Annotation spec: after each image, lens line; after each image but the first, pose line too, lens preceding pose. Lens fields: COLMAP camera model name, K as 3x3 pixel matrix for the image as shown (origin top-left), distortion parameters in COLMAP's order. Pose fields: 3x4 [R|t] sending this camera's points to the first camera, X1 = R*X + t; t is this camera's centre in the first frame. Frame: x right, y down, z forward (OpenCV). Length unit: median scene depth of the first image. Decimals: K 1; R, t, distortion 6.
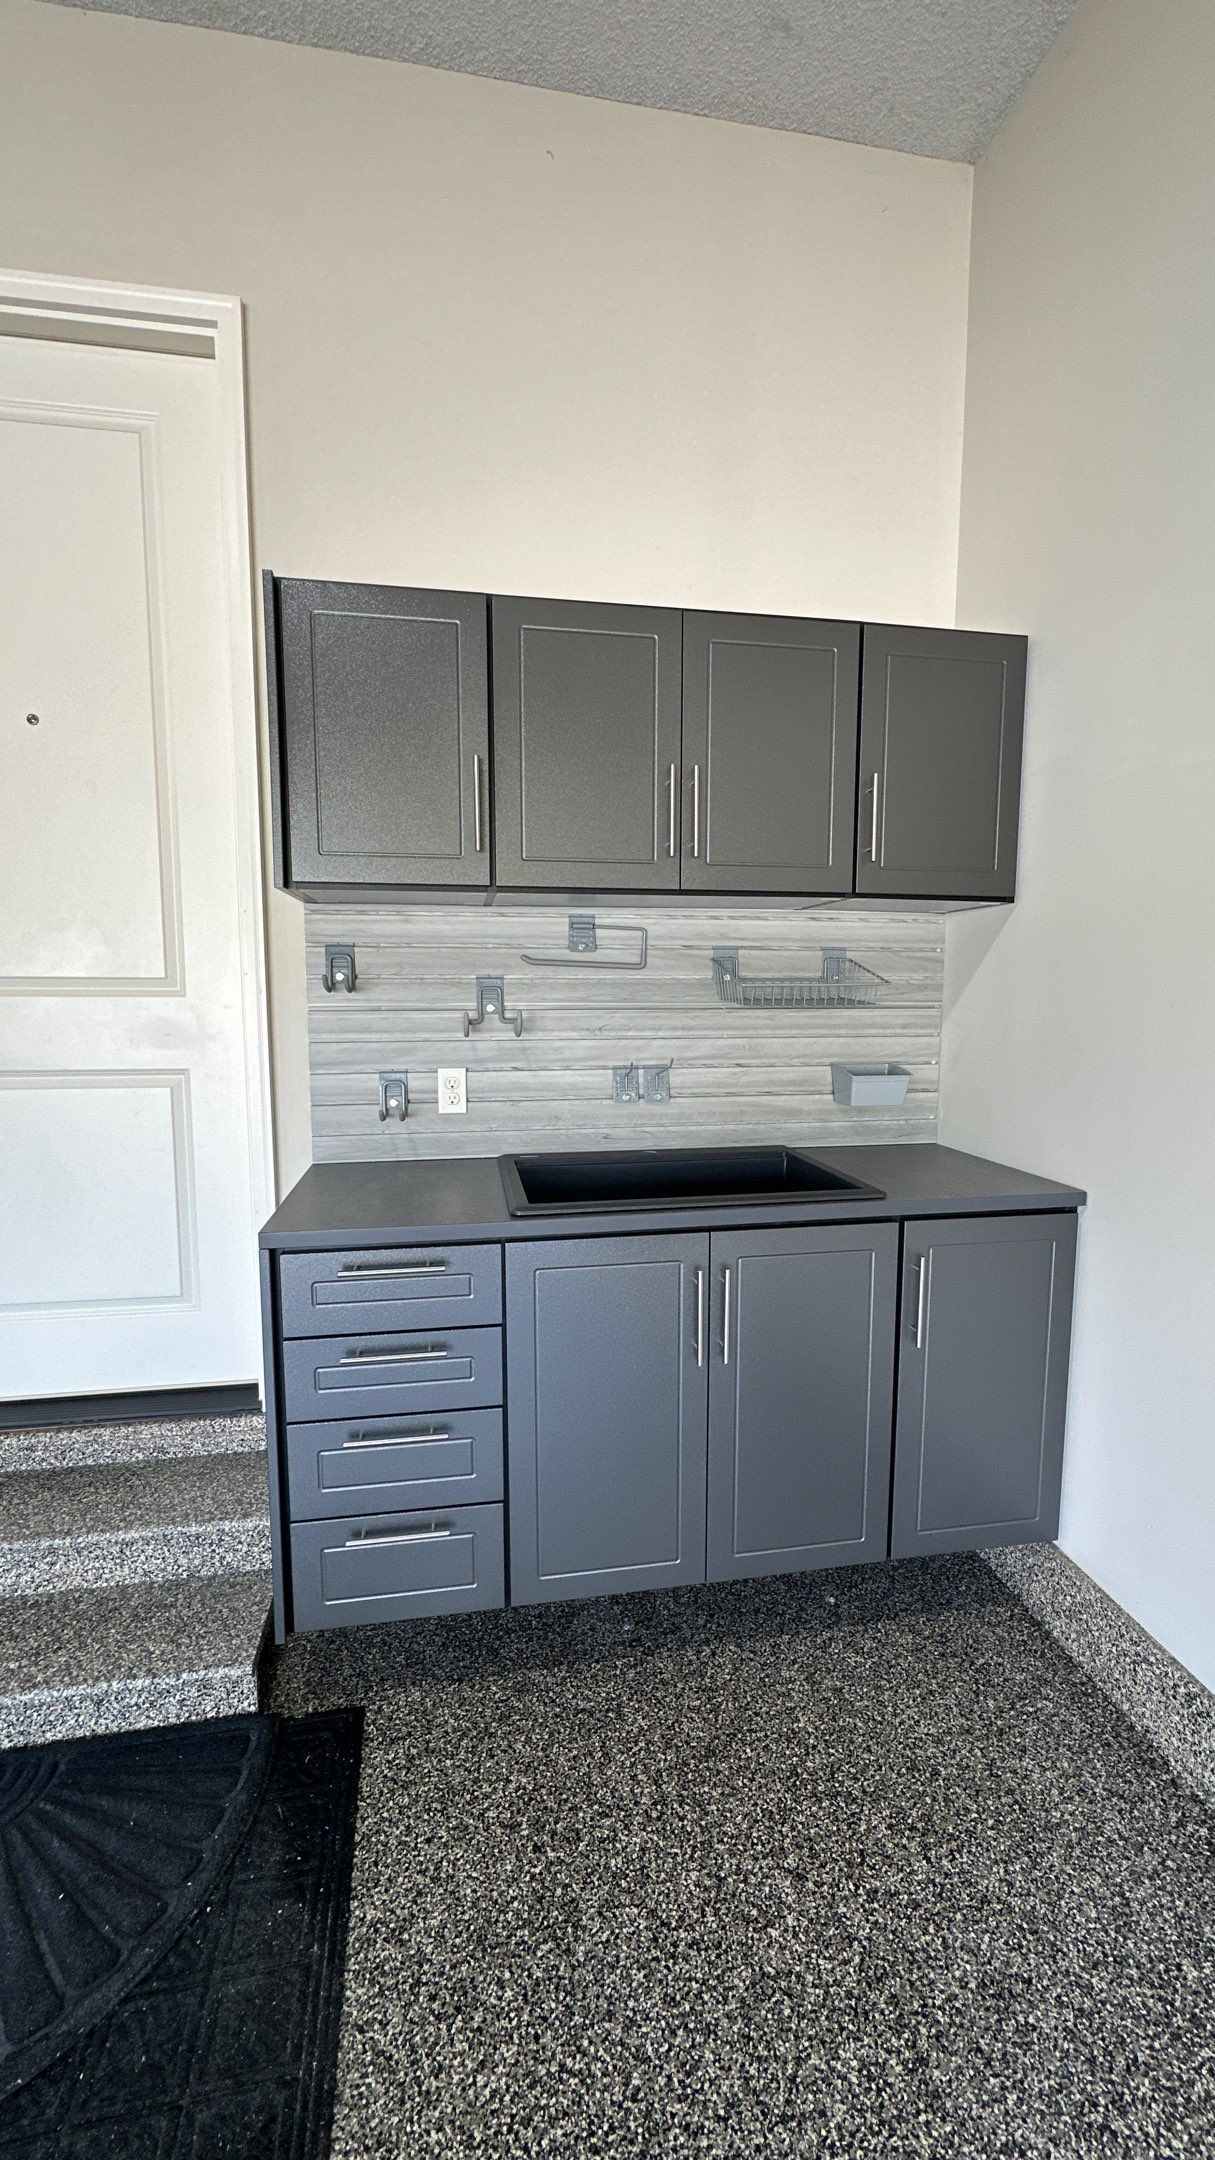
lens RADIAL K [[873.9, 0, 616.8], [0, 873.9, 1070.6], [0, 0, 1]] dist [-0.001239, -0.000107]
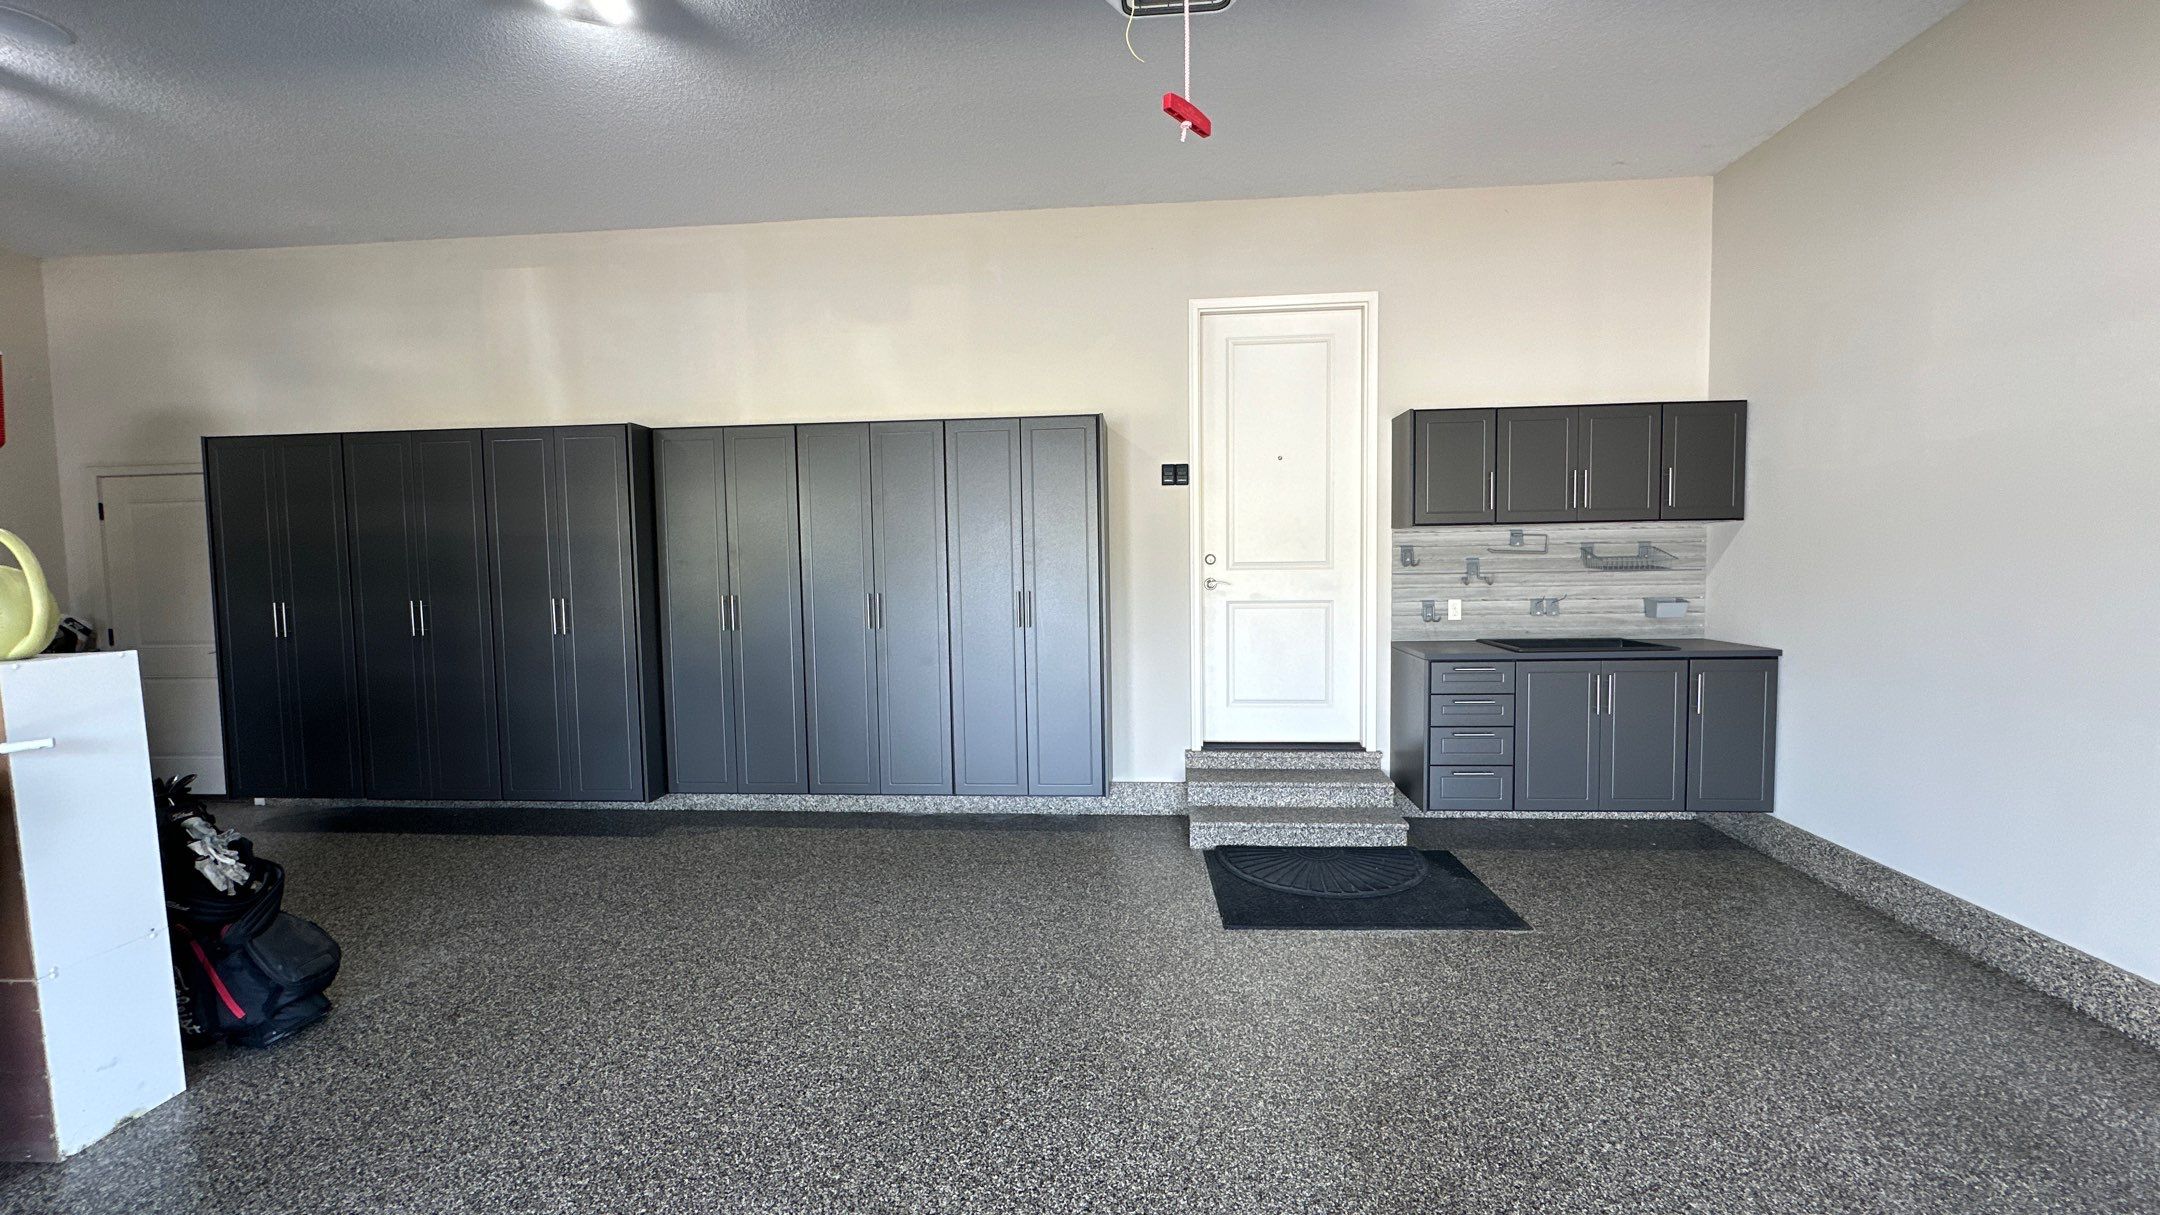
lens RADIAL K [[873.9, 0, 1081.7], [0, 873.9, 602.8], [0, 0, 1]] dist [-0.001239, -0.000107]
pose [[0.966375, -0.004945, -0.257091, -0.534940], [-0.007316, 0.998881, -0.046714, 0.116616], [0.257034, 0.047024, 0.965258, -1.400363]]
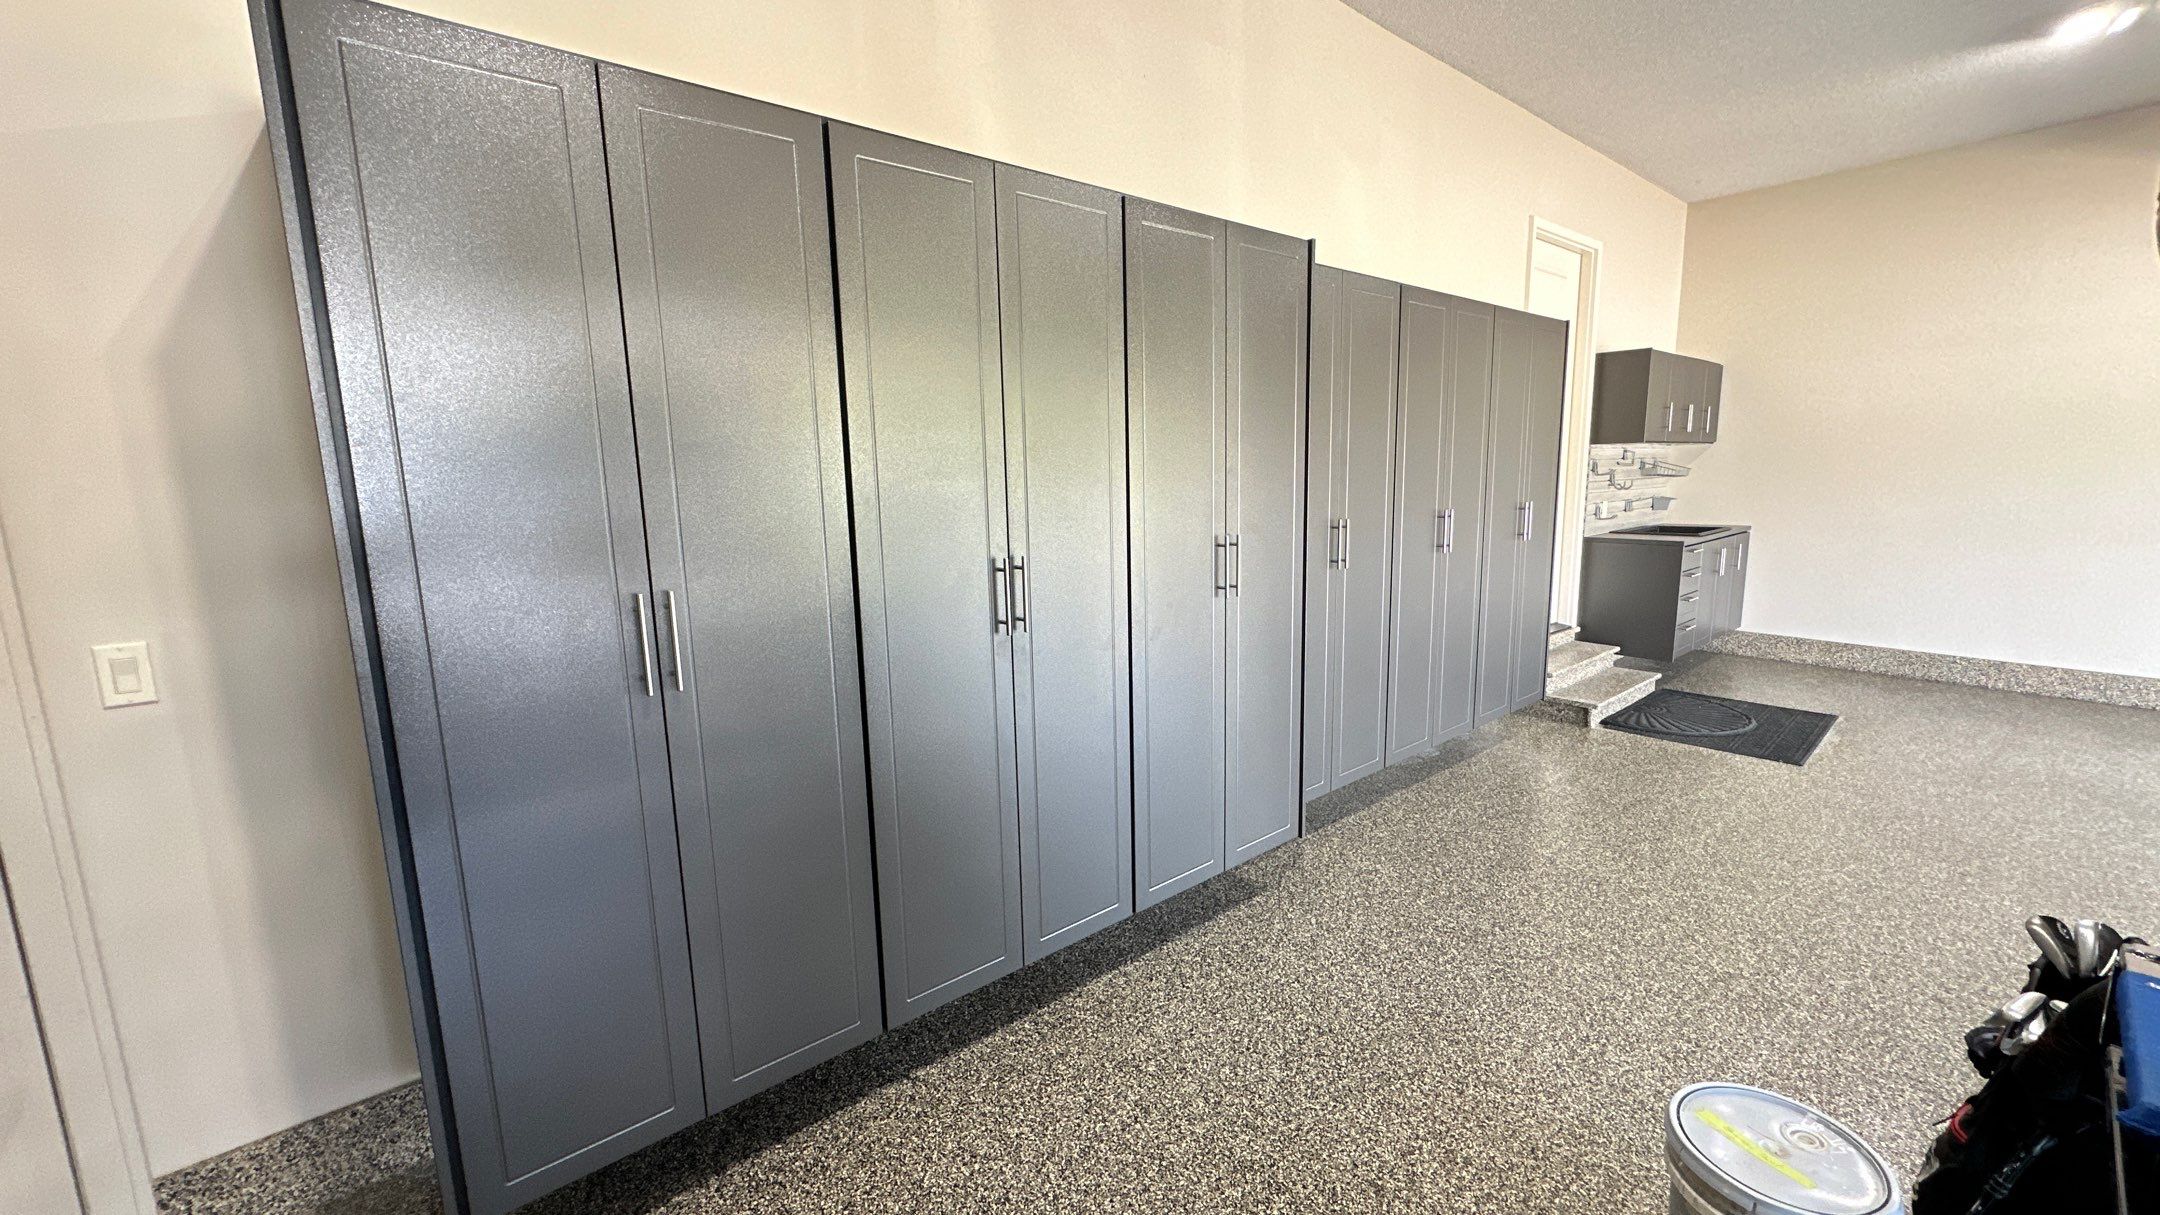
lens RADIAL K [[850.9, 0, 1085.2], [0, 850.9, 615.4], [0, 0, 1]] dist [0.001437, 0.000289]
pose [[0.861544, -0.101881, 0.497355, -3.090424], [0.072076, 0.994280, 0.078820, 0.026875], [-0.502541, -0.032060, 0.863959, -0.574130]]
